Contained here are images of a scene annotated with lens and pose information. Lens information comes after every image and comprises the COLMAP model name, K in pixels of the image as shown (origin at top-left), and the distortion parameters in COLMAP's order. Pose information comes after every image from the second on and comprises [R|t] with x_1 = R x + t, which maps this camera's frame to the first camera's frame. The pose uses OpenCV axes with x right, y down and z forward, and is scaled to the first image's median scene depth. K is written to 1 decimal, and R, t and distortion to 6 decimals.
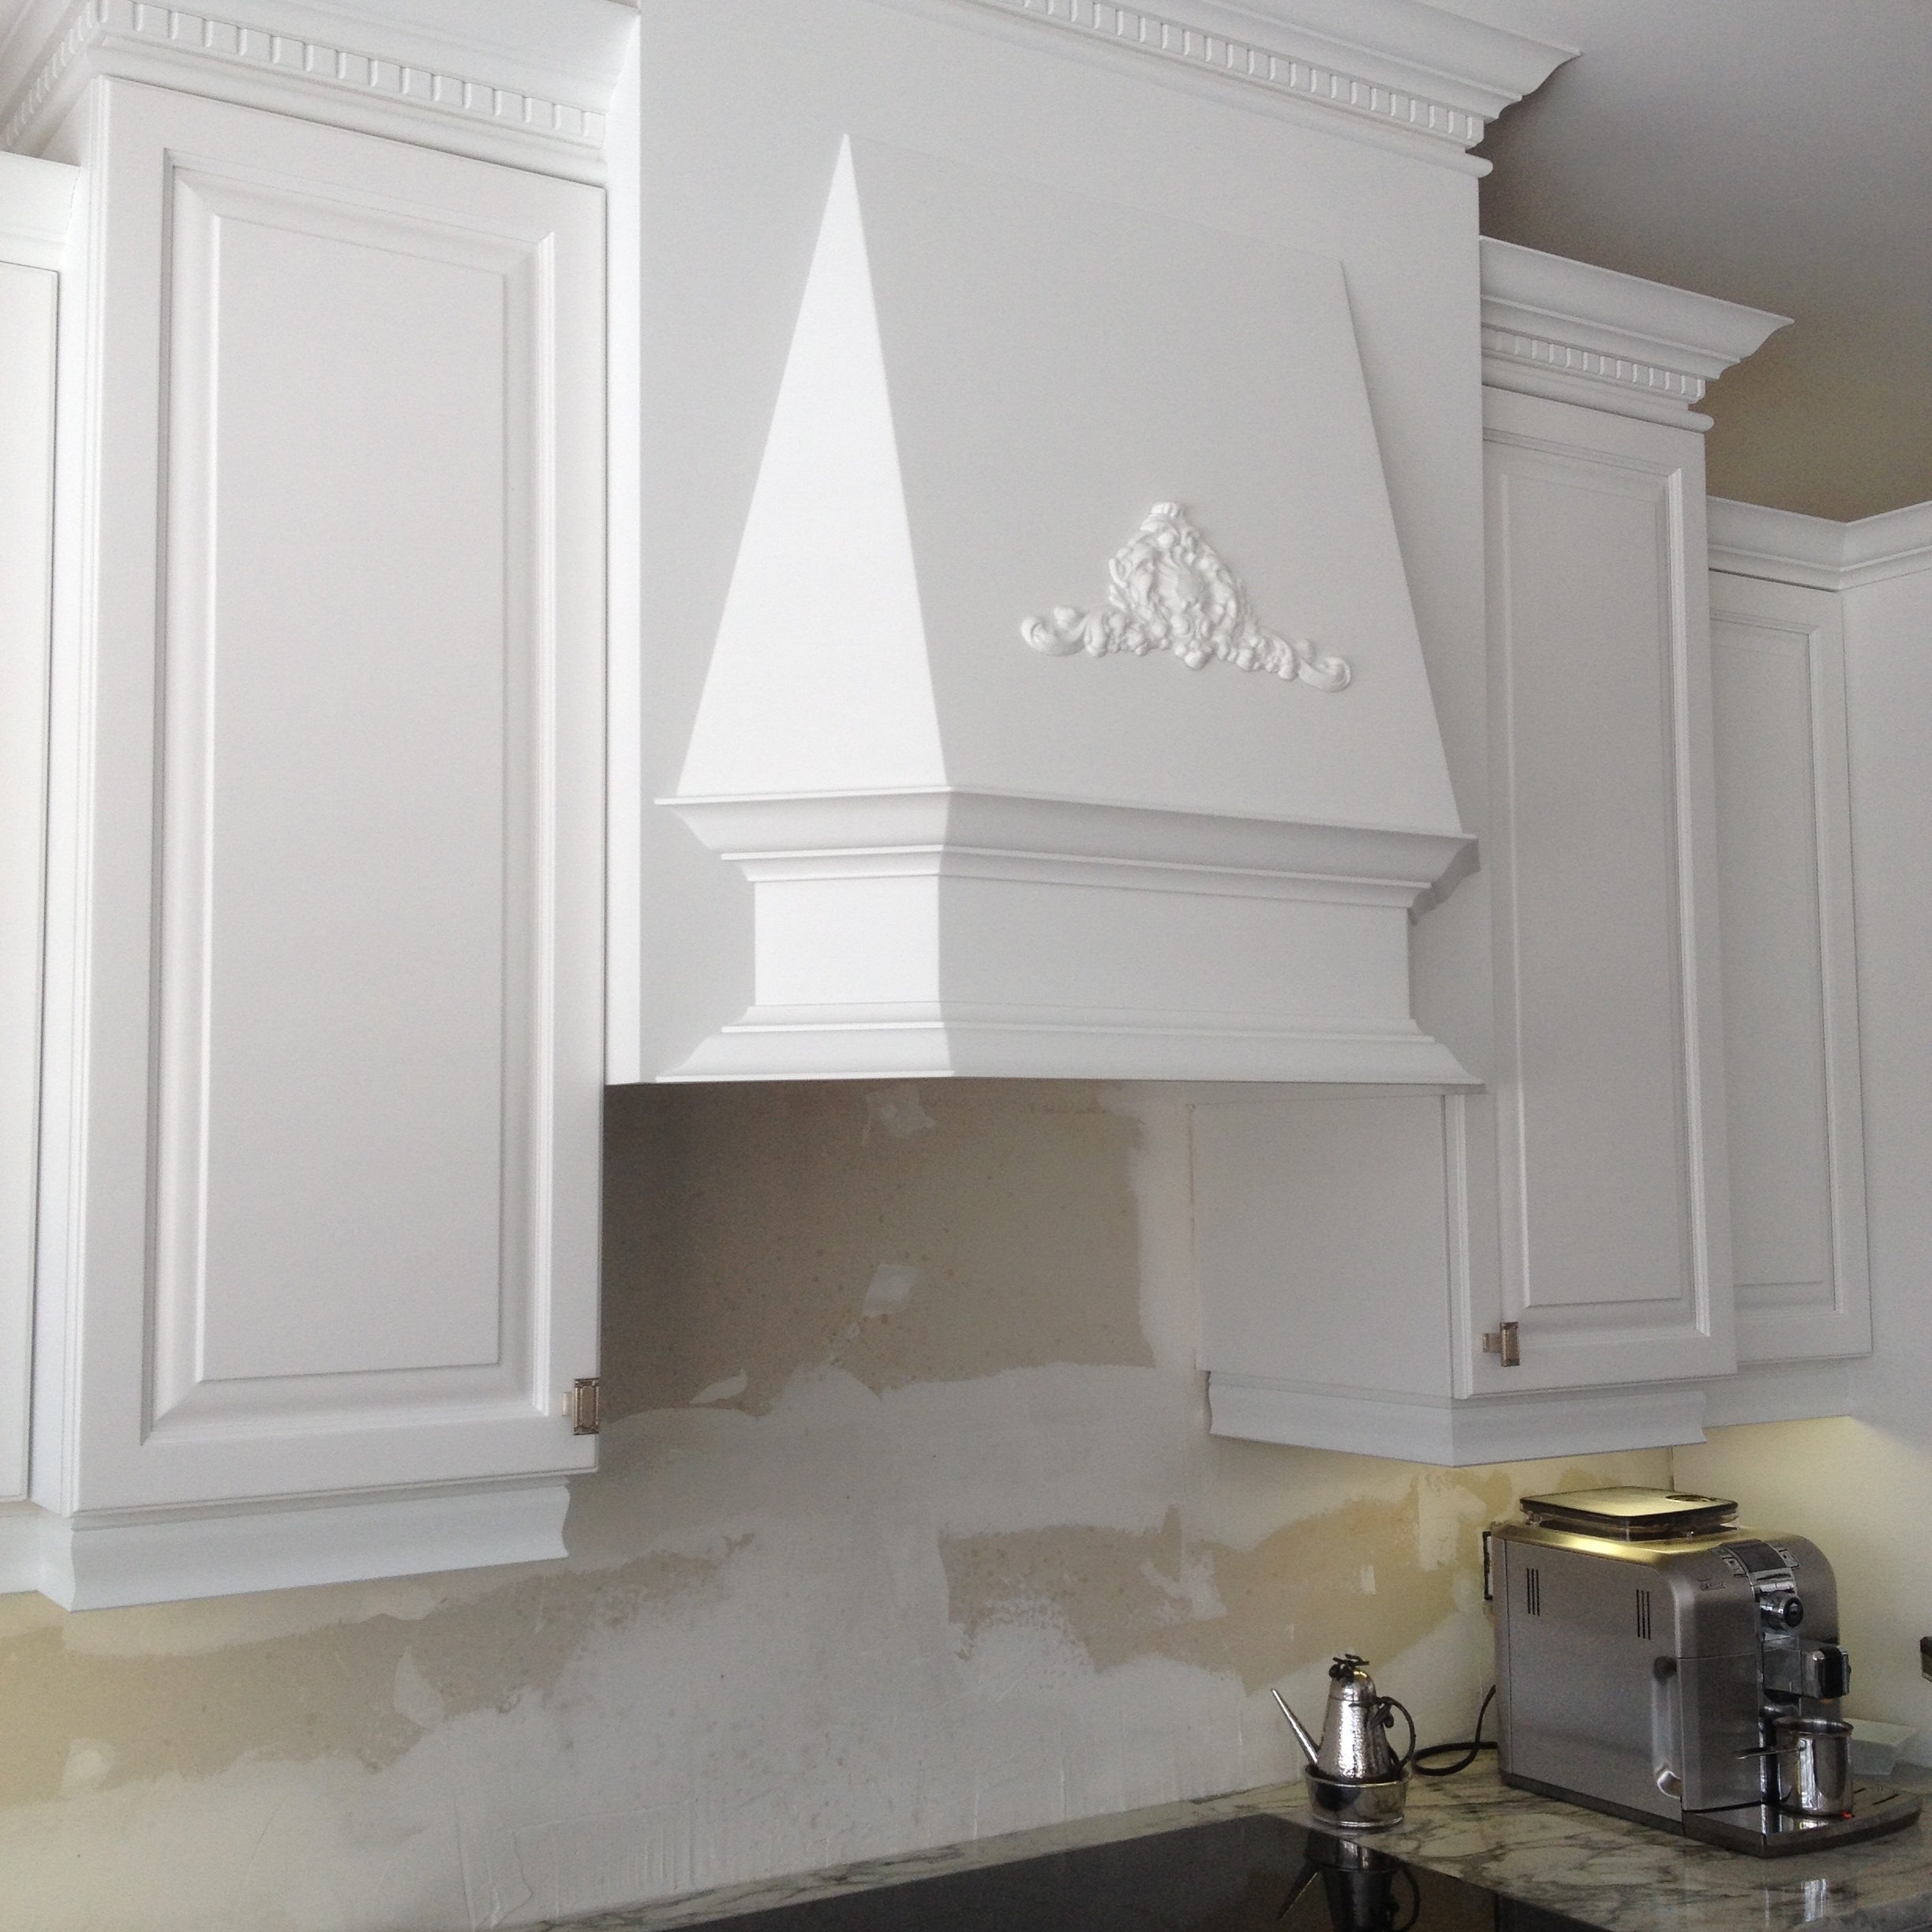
lens RADIAL K [[2443.6, 0, 966.0], [0, 2443.6, 966.0], [0, 0, 1]] dist [0.155178, -0.294622]
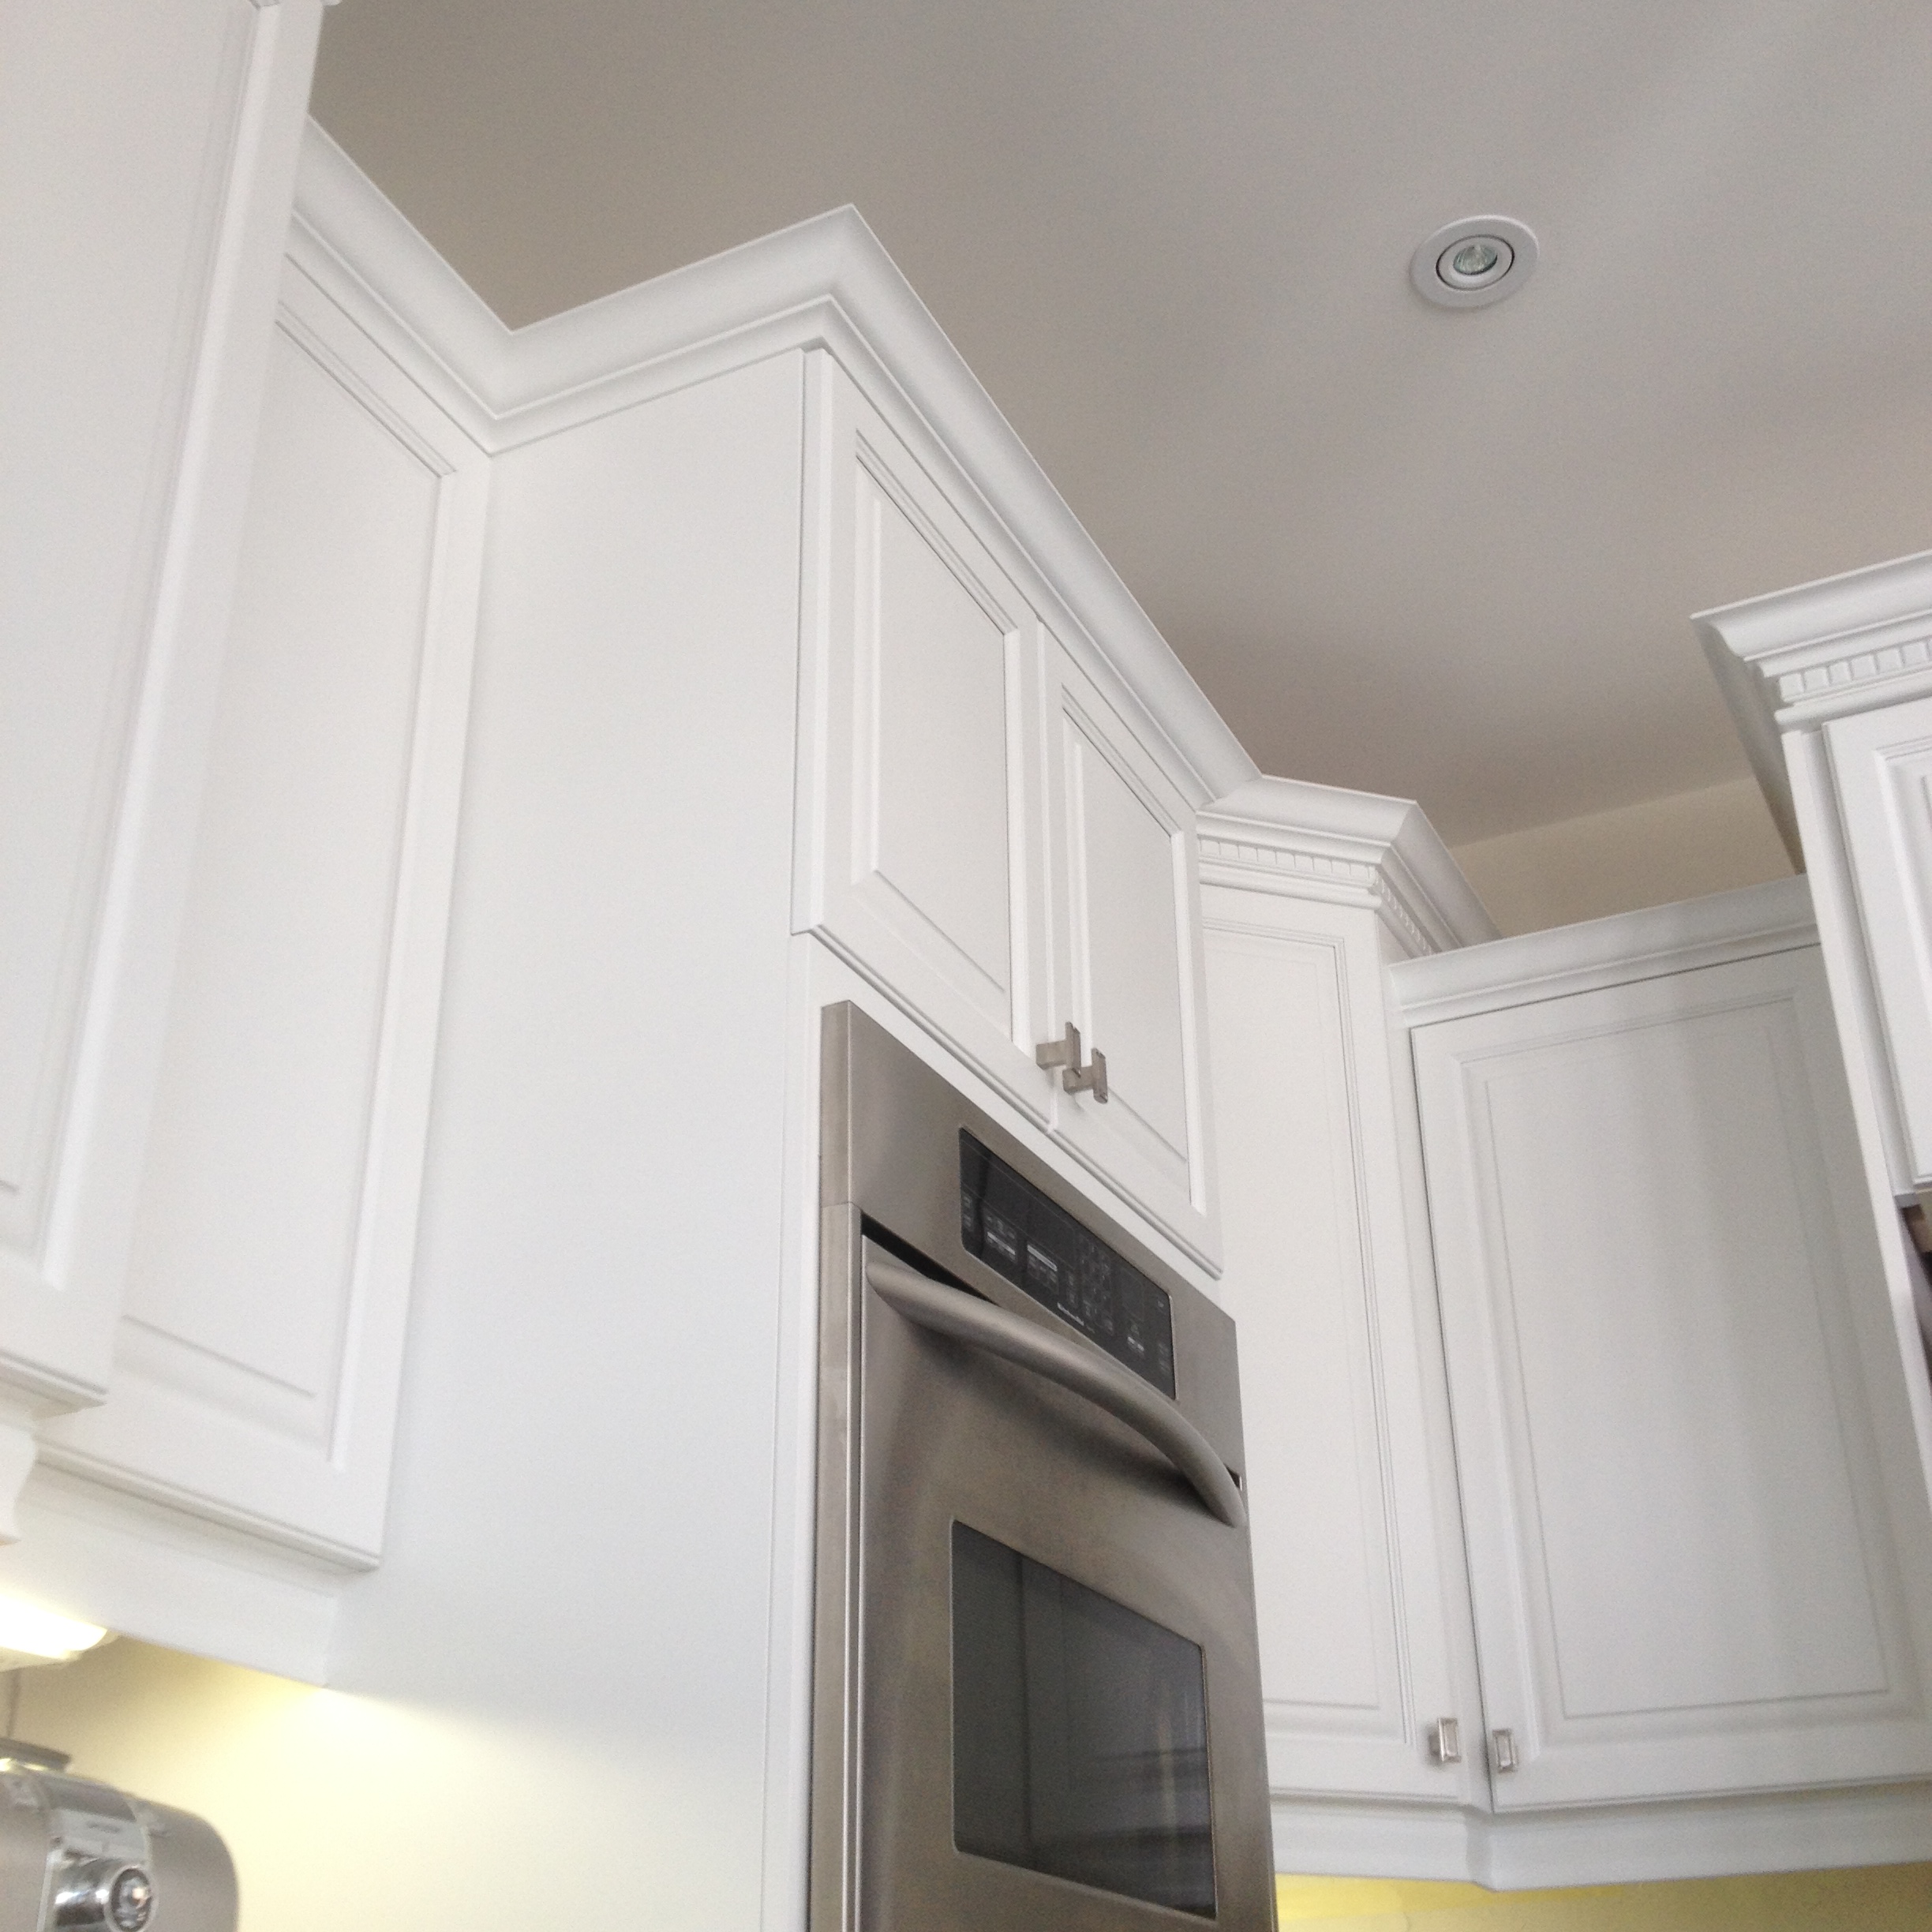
lens RADIAL K [[2452.8, 0, 955.6], [0, 2452.8, 939.4], [0, 0, 1]] dist [0.193293, -0.450959]
pose [[0.855836, 0.239143, 0.458645, 0.219615], [-0.038359, 0.913606, -0.404787, 0.289386], [-0.515823, 0.328838, 0.791071, 0.531265]]
